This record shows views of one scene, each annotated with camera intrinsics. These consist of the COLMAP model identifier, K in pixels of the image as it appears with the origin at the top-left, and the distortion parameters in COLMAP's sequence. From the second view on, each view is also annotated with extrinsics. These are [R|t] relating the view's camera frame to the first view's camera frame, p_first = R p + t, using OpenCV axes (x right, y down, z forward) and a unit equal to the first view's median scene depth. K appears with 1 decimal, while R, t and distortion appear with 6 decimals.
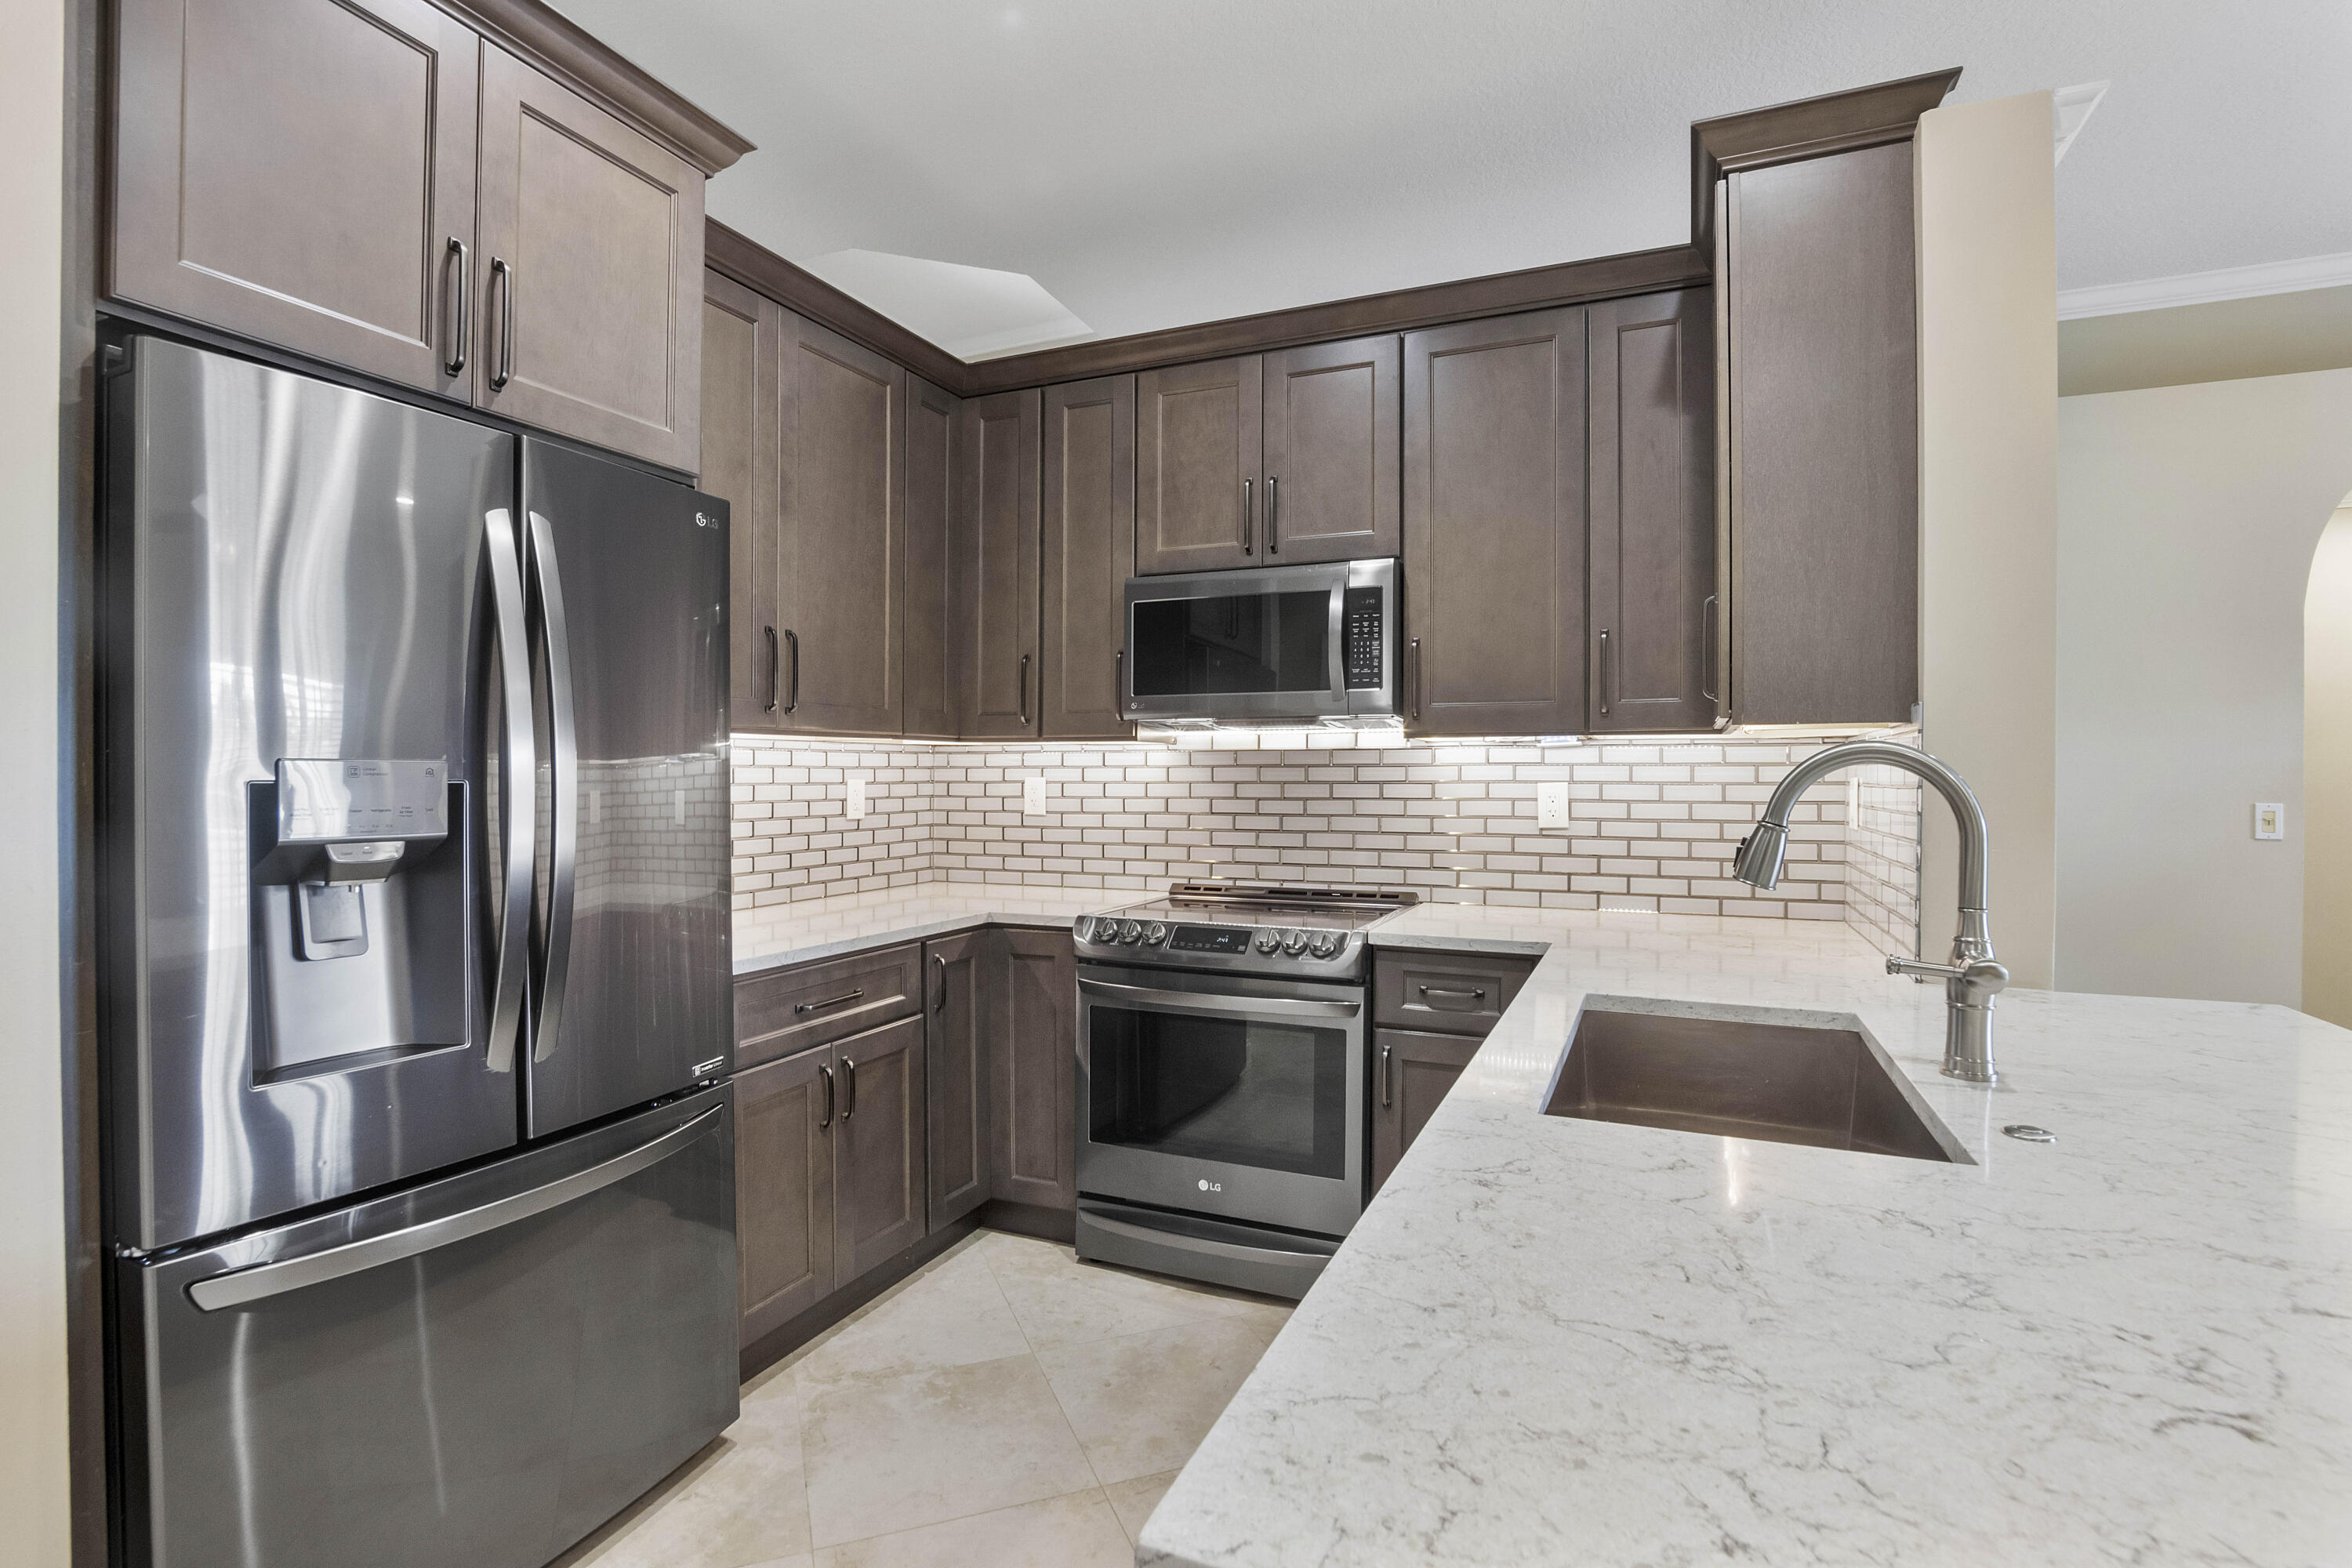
lens RADIAL K [[1125.6, 0, 1175.2], [0, 1125.6, 783.5], [0, 0, 1]] dist [-0.033318, 0.003984]
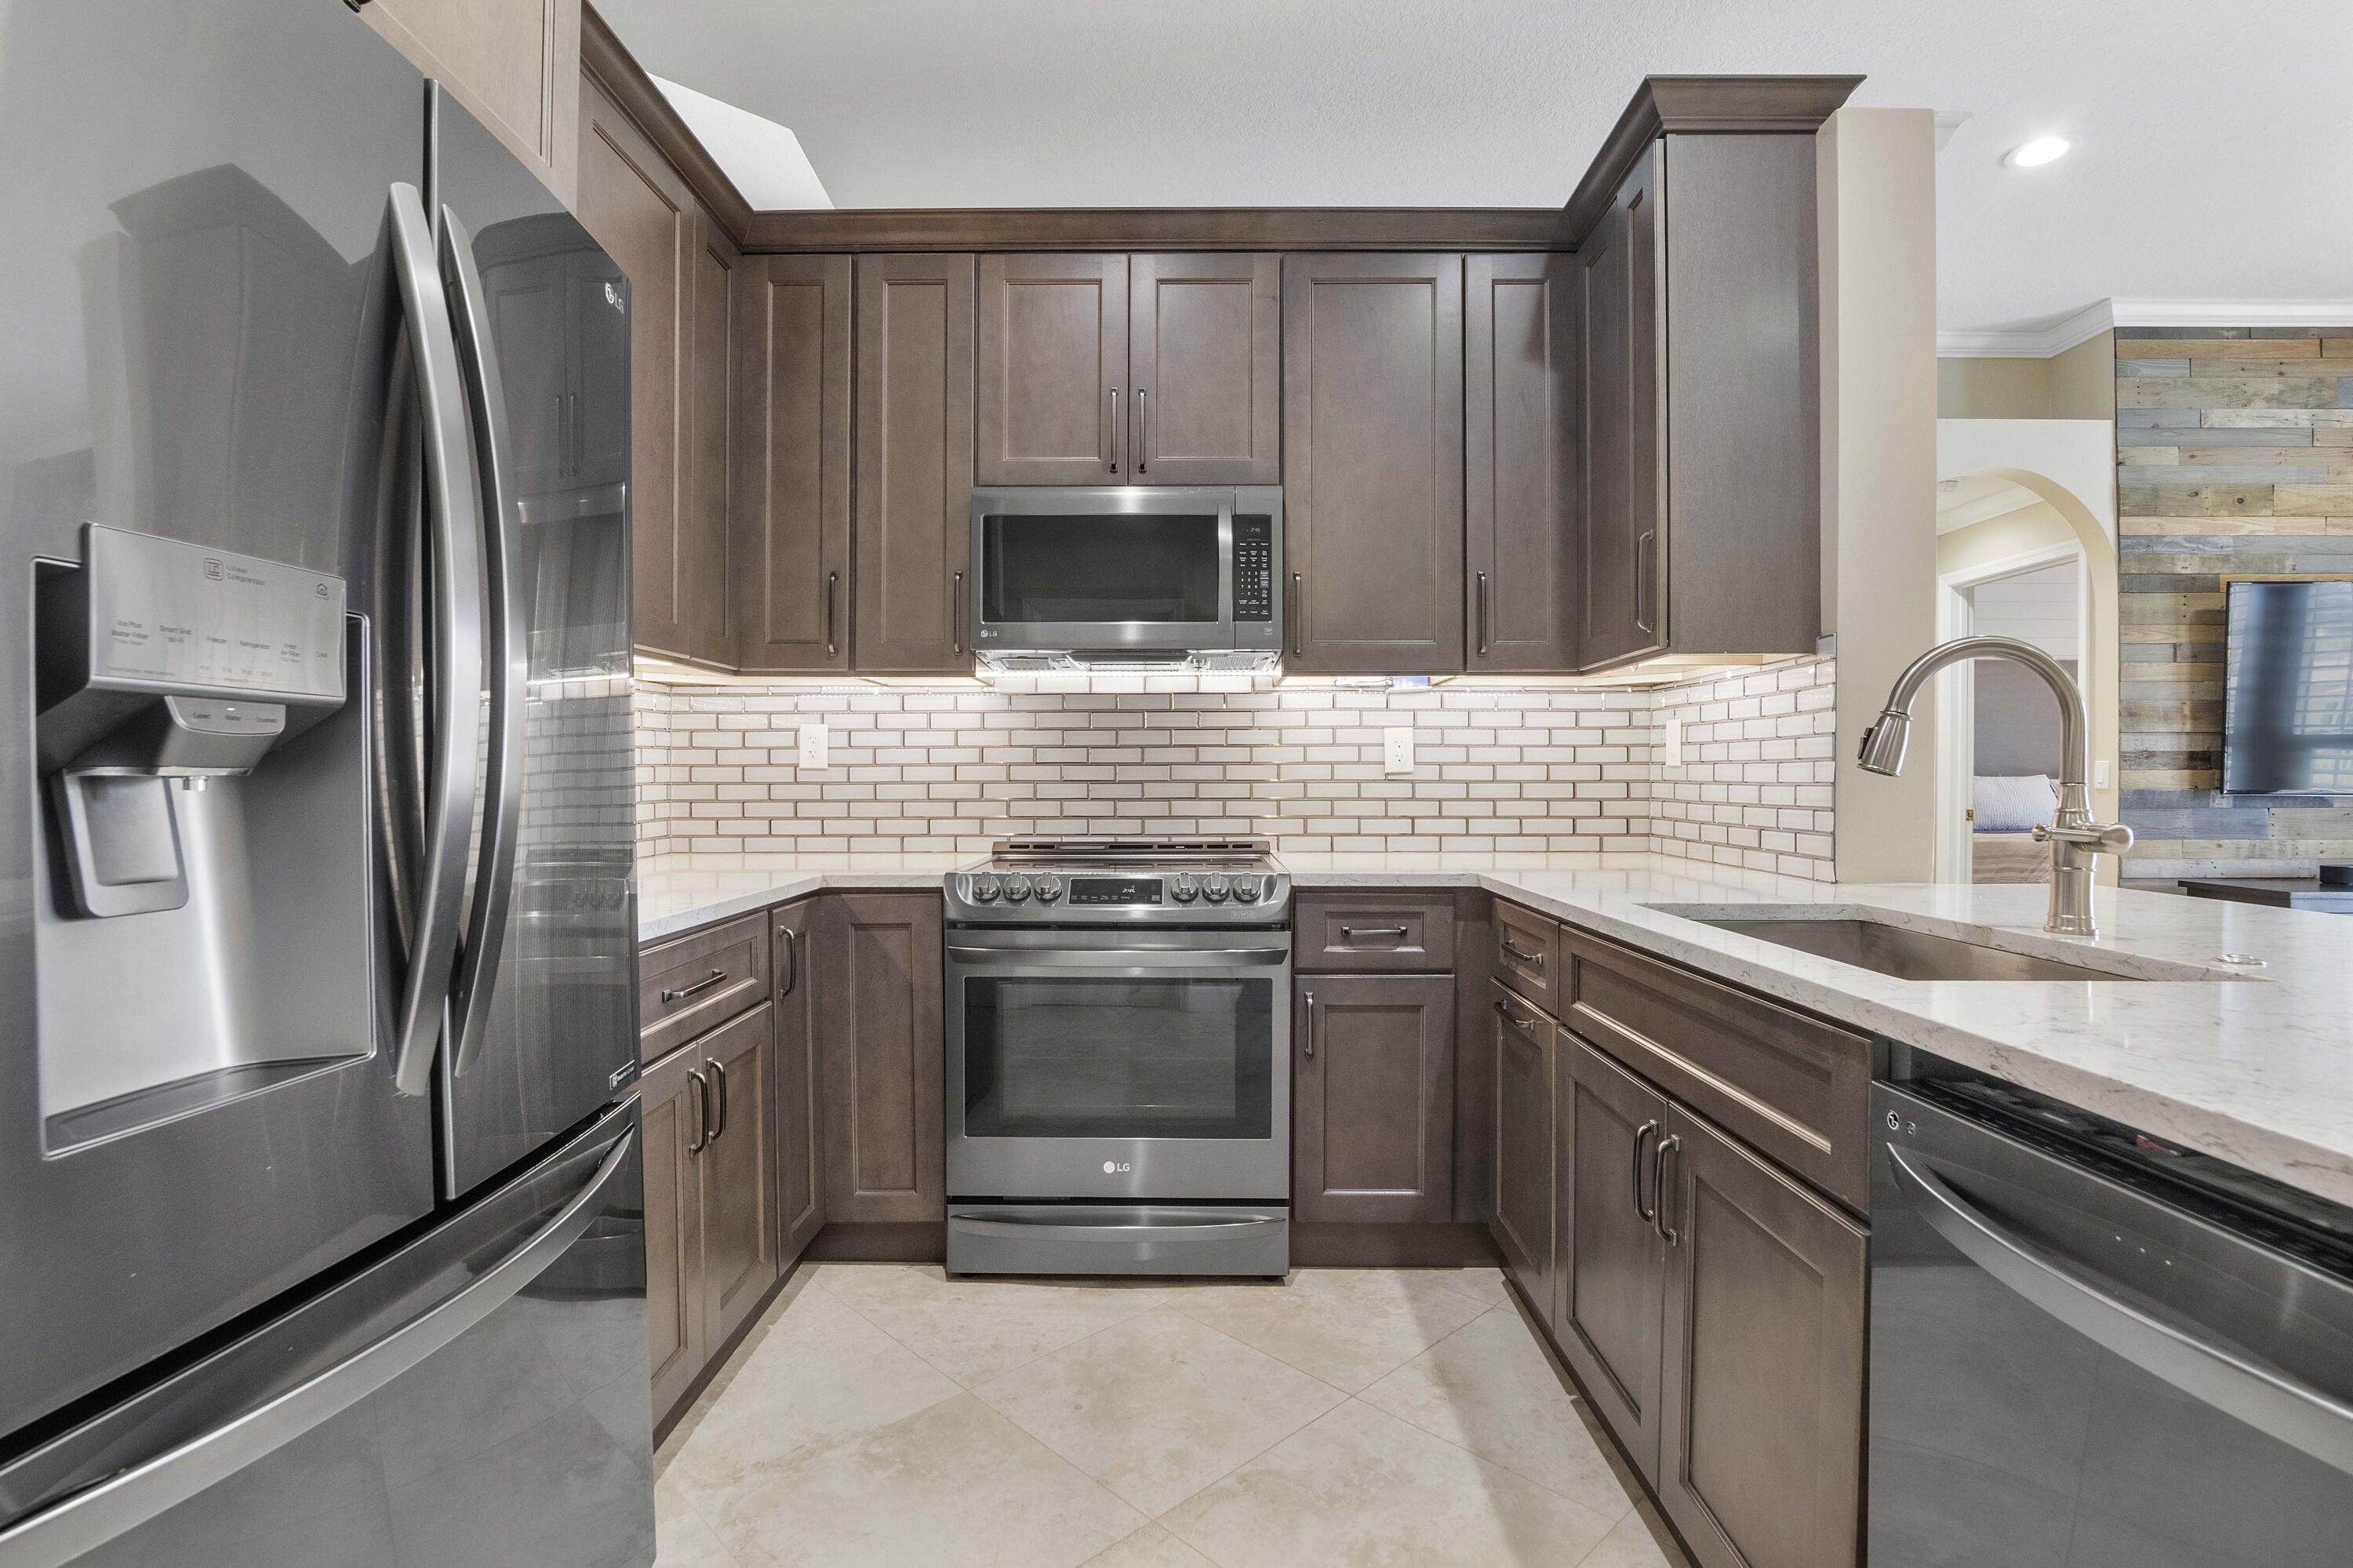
lens RADIAL K [[1126.1, 0, 1180.3], [0, 1126.1, 789.6], [0, 0, 1]] dist [-0.033318, 0.003984]
pose [[0.919689, -0.007710, 0.392572, -0.258670], [0.005176, 0.999958, 0.007513, 0.049321], [-0.392614, -0.004878, 0.919690, 0.151510]]
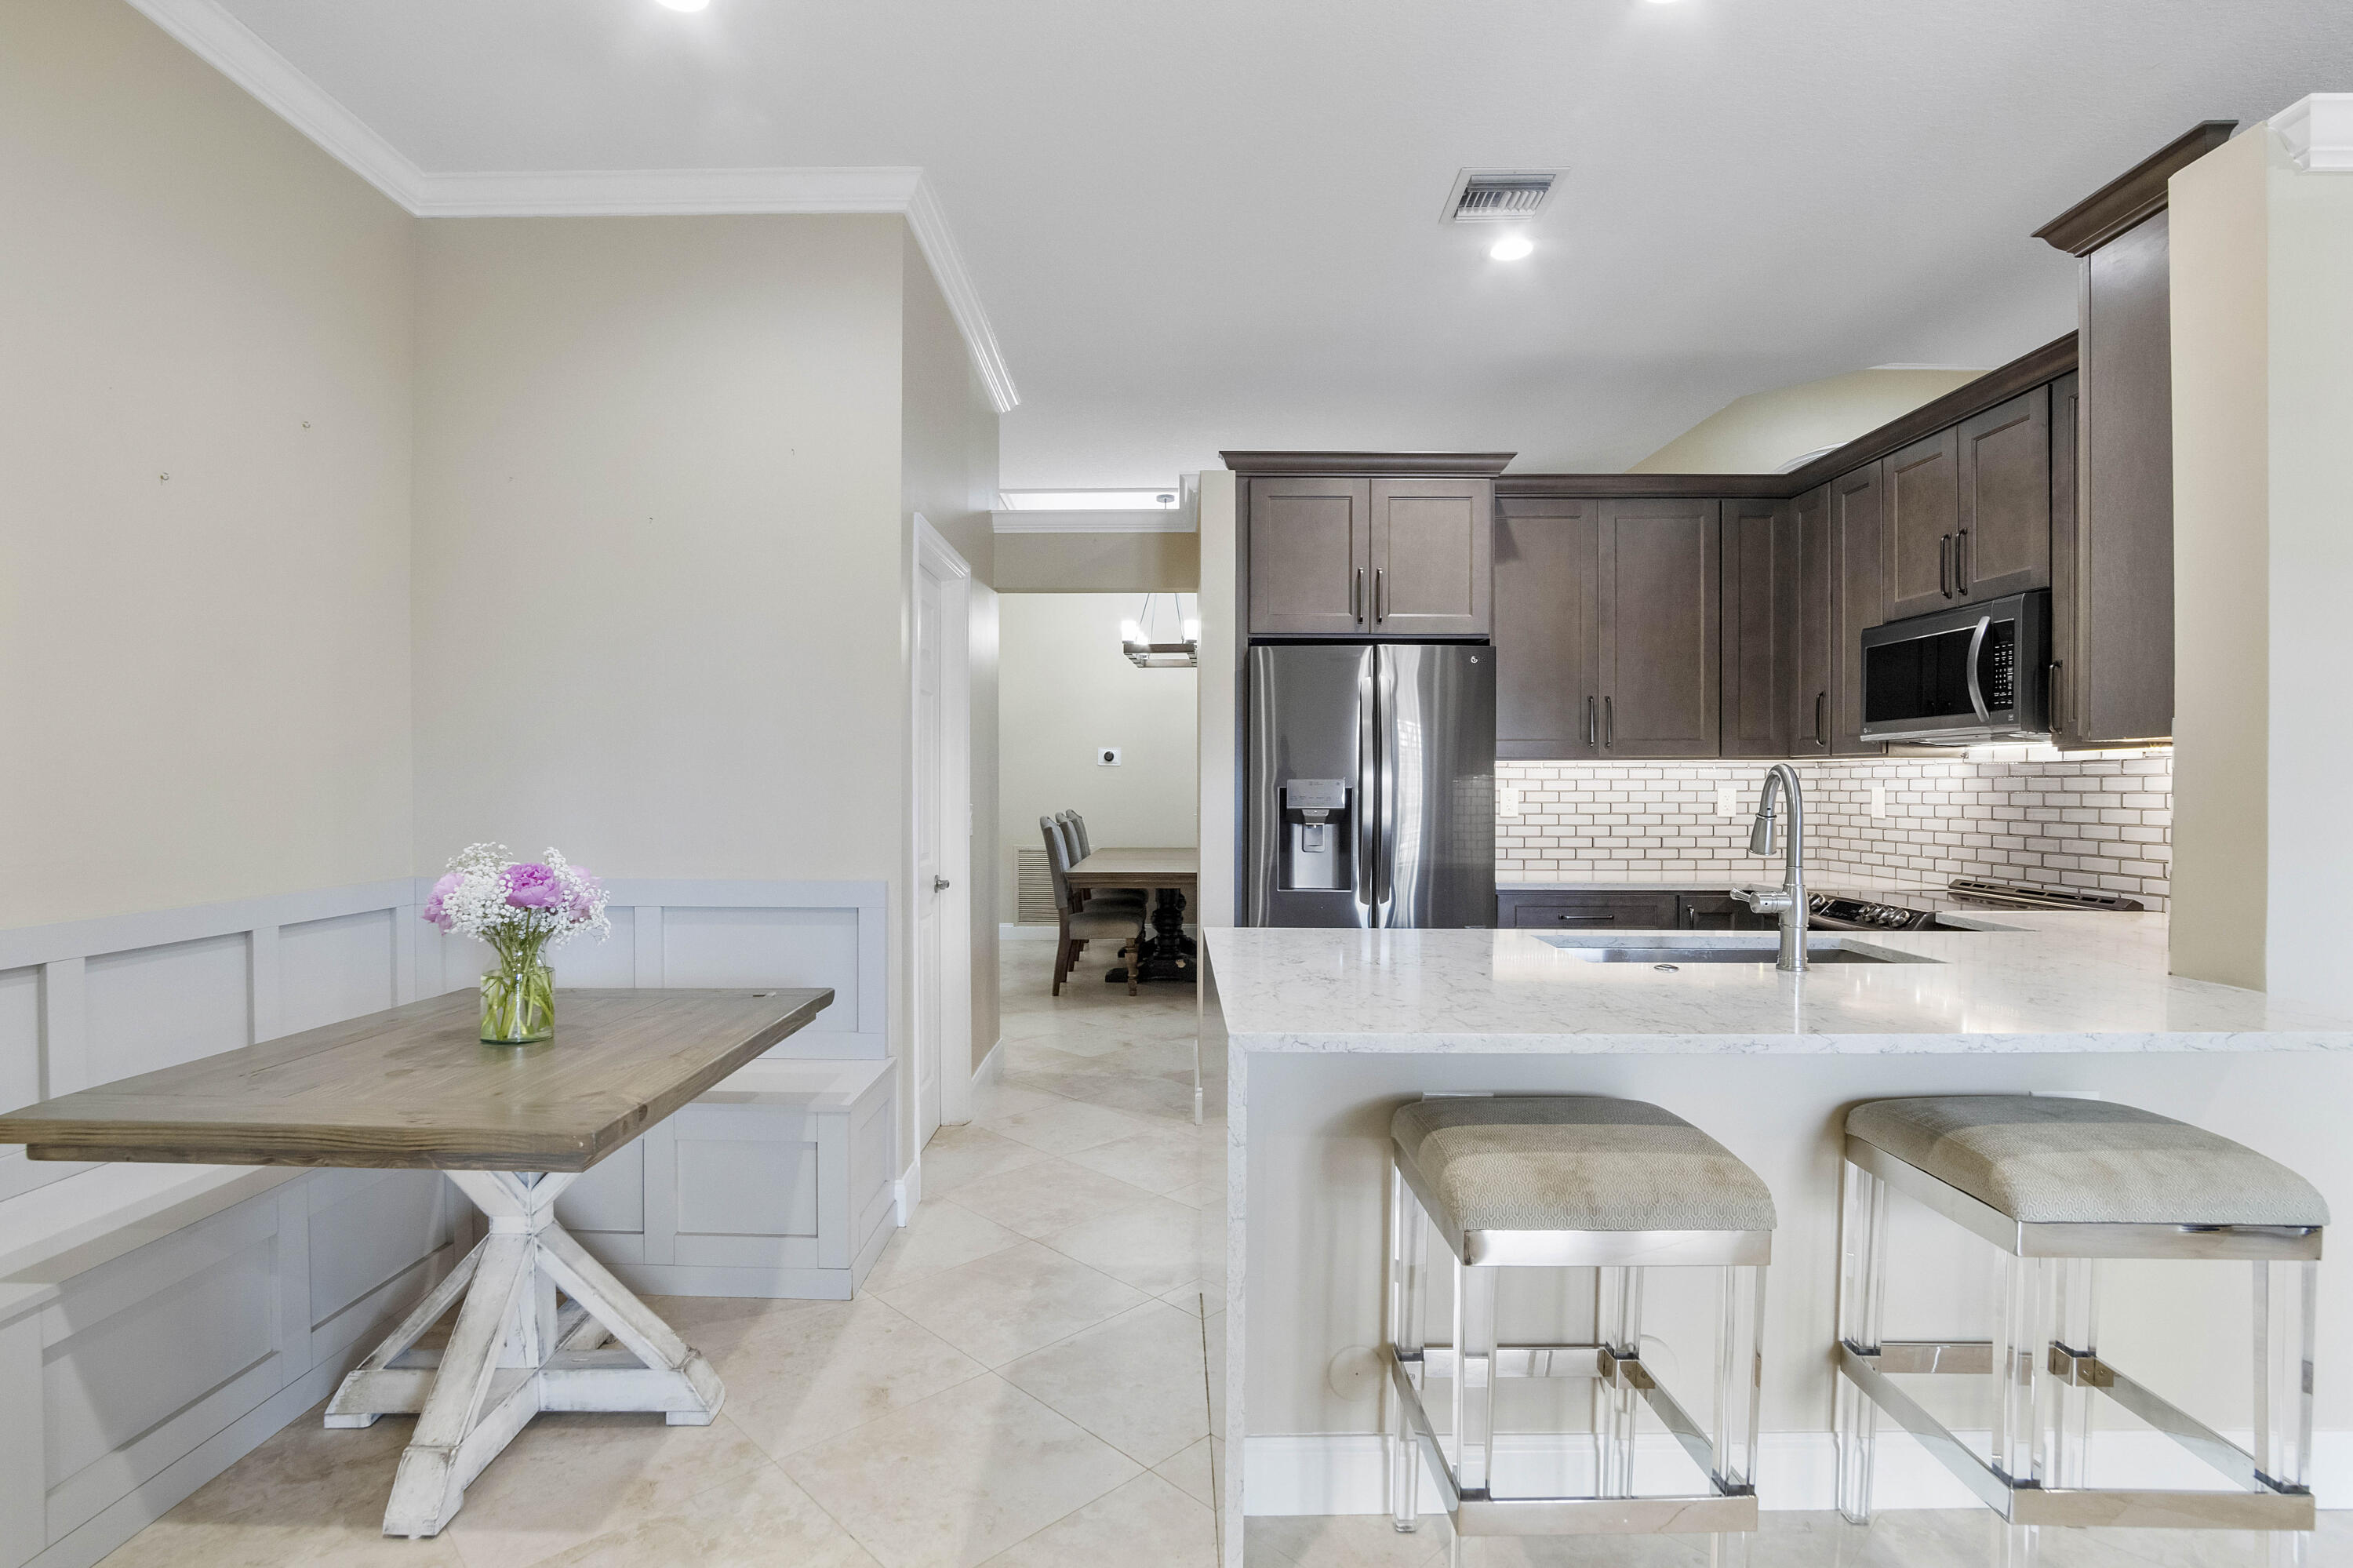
lens RADIAL K [[1126.1, 0, 1169.7], [0, 1126.1, 790.6], [0, 0, 1]] dist [-0.033318, 0.003984]
pose [[0.400401, 0.004548, -0.916329, 0.855019], [-0.007908, 0.999968, 0.001507, 0.003043], [0.916306, 0.006643, 0.400424, -0.227917]]
